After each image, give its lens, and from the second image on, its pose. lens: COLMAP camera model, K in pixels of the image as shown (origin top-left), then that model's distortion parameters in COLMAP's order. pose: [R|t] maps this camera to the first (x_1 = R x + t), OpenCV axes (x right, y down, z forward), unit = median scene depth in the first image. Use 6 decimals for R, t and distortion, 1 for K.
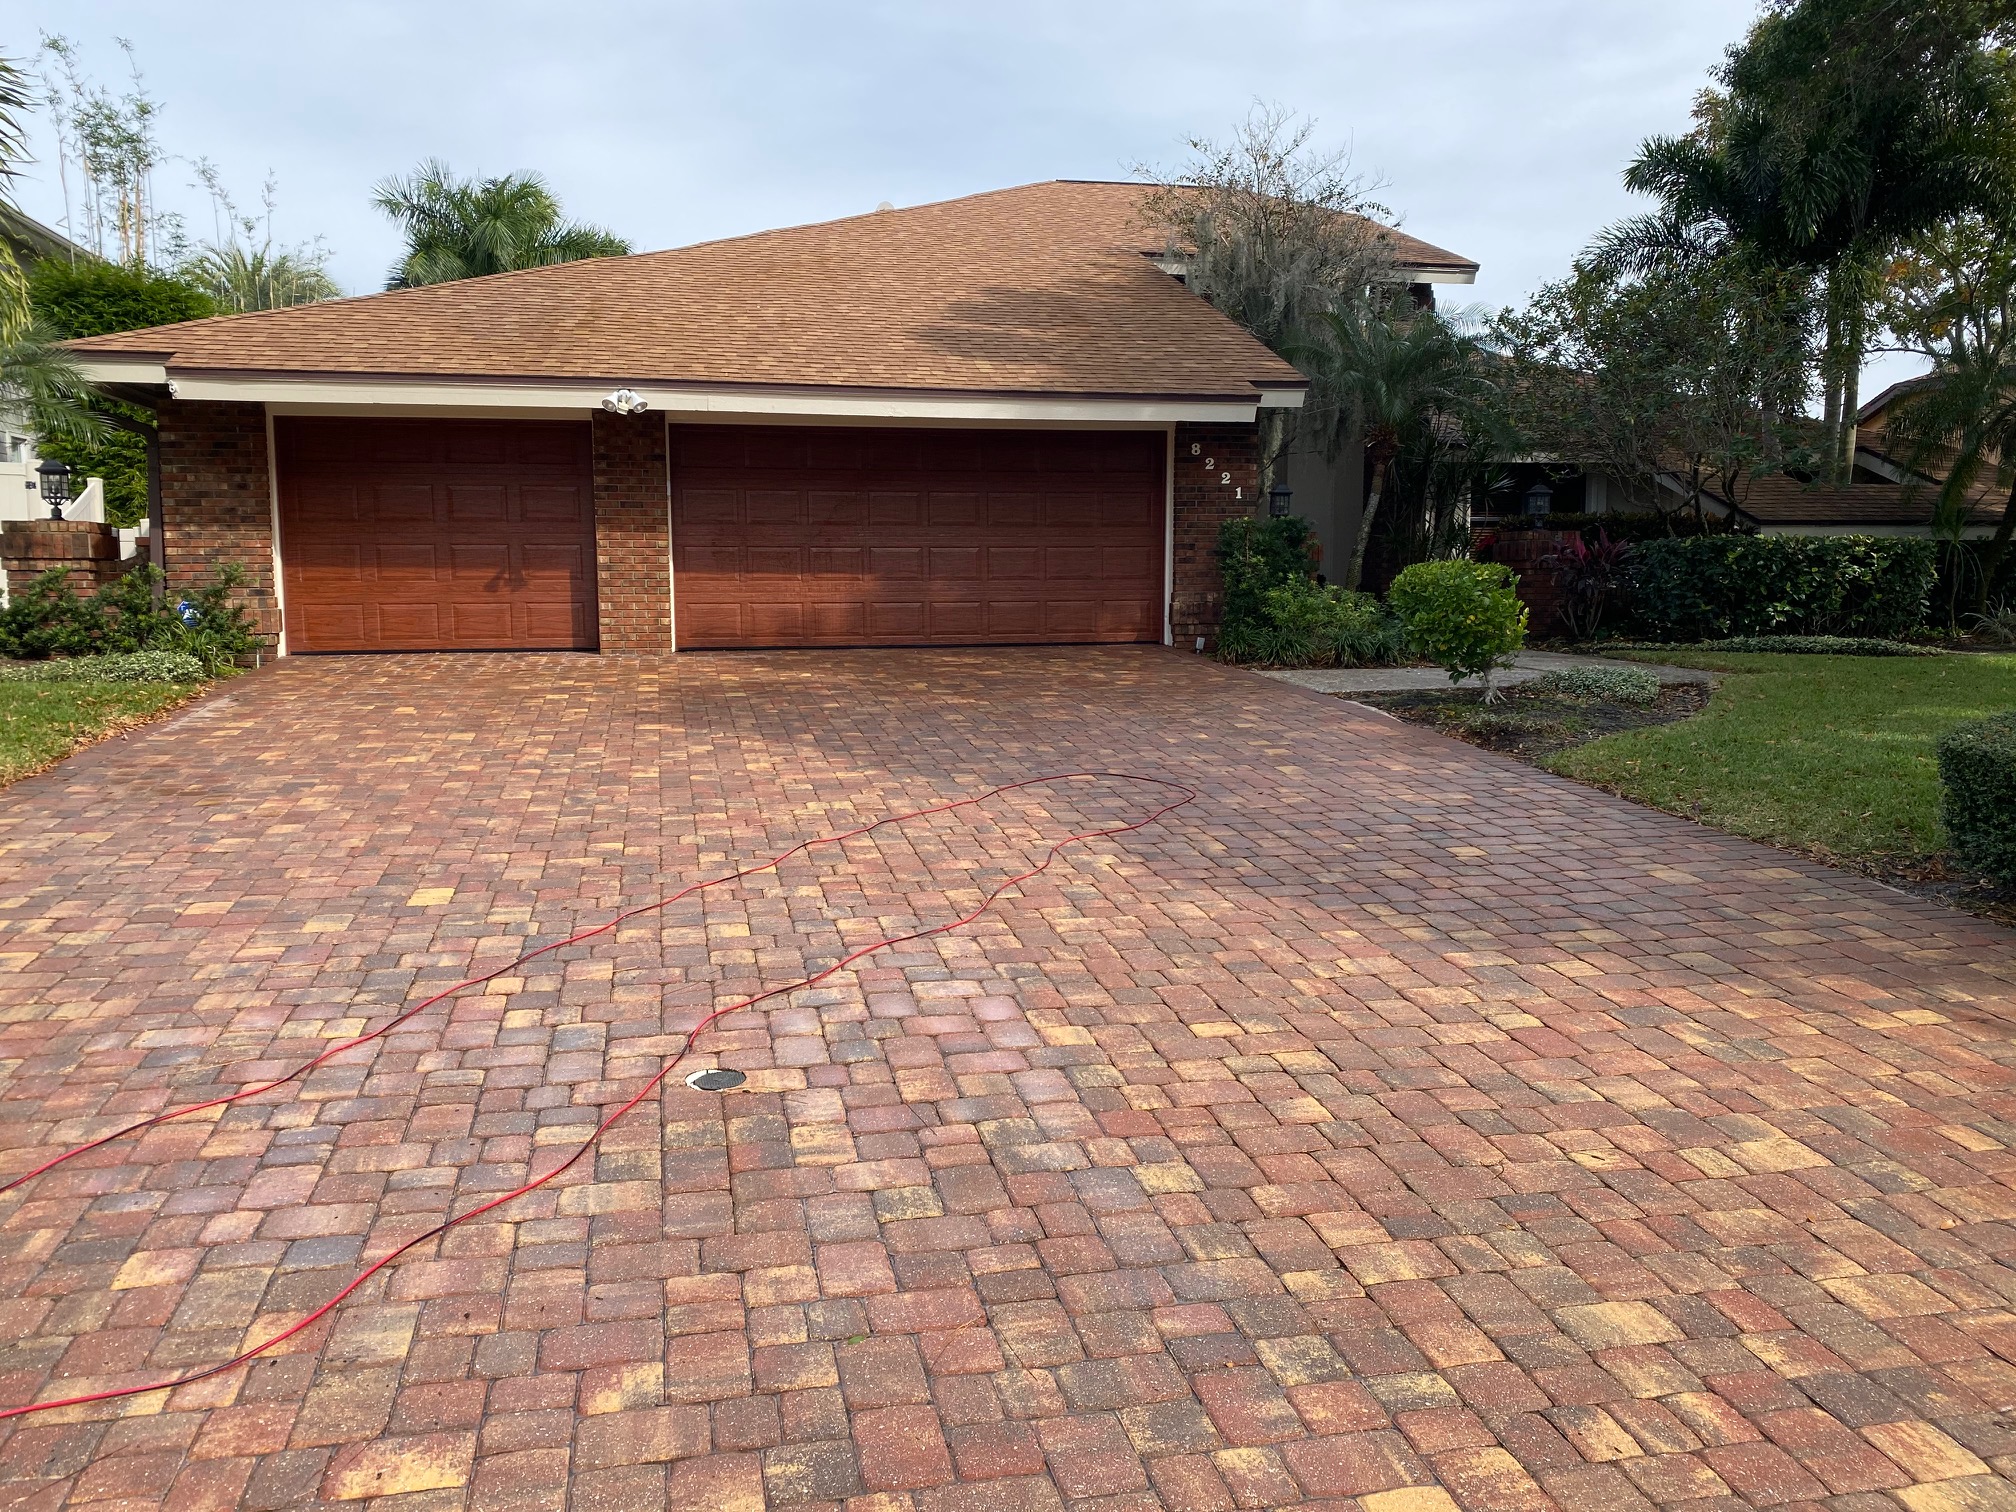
lens RADIAL K [[1555.8, 0, 1008.0], [0, 1555.8, 756.0], [0, 0, 1]] dist [-0.000564, -0.004779]
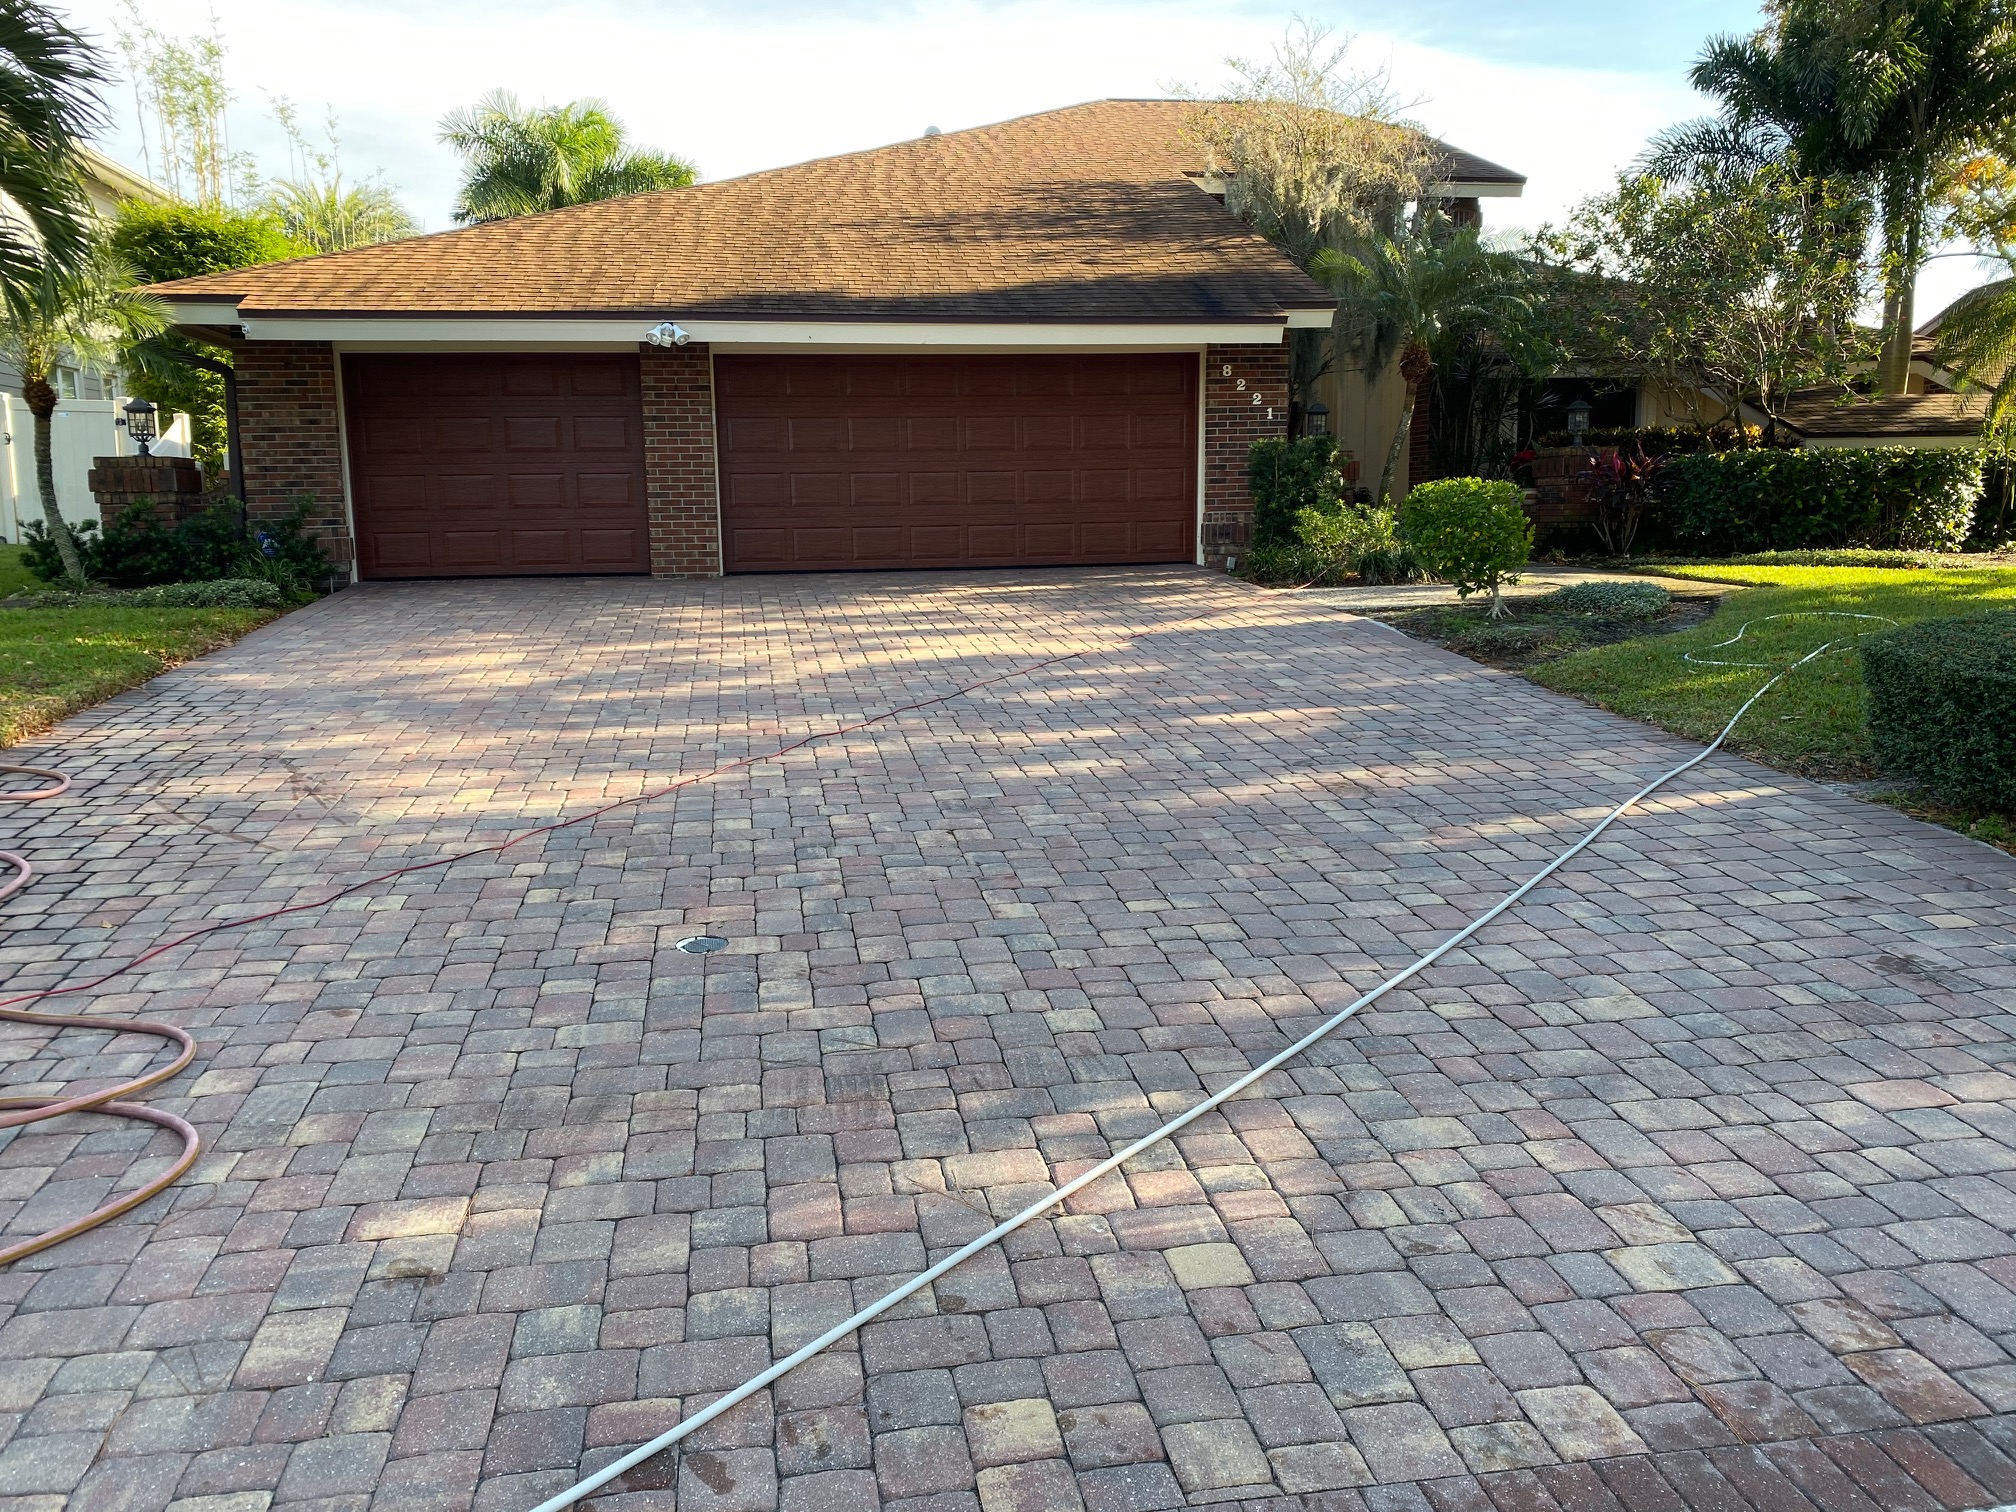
lens RADIAL K [[1565.6, 0, 1008.0], [0, 1565.6, 756.0], [0, 0, 1]] dist [-0.001859, 0.004366]
pose [[0.998608, -0.002910, -0.052664, 0.073346], [0.005454, 0.998822, 0.048226, 0.010304], [0.052462, -0.048446, 0.997447, -0.100346]]
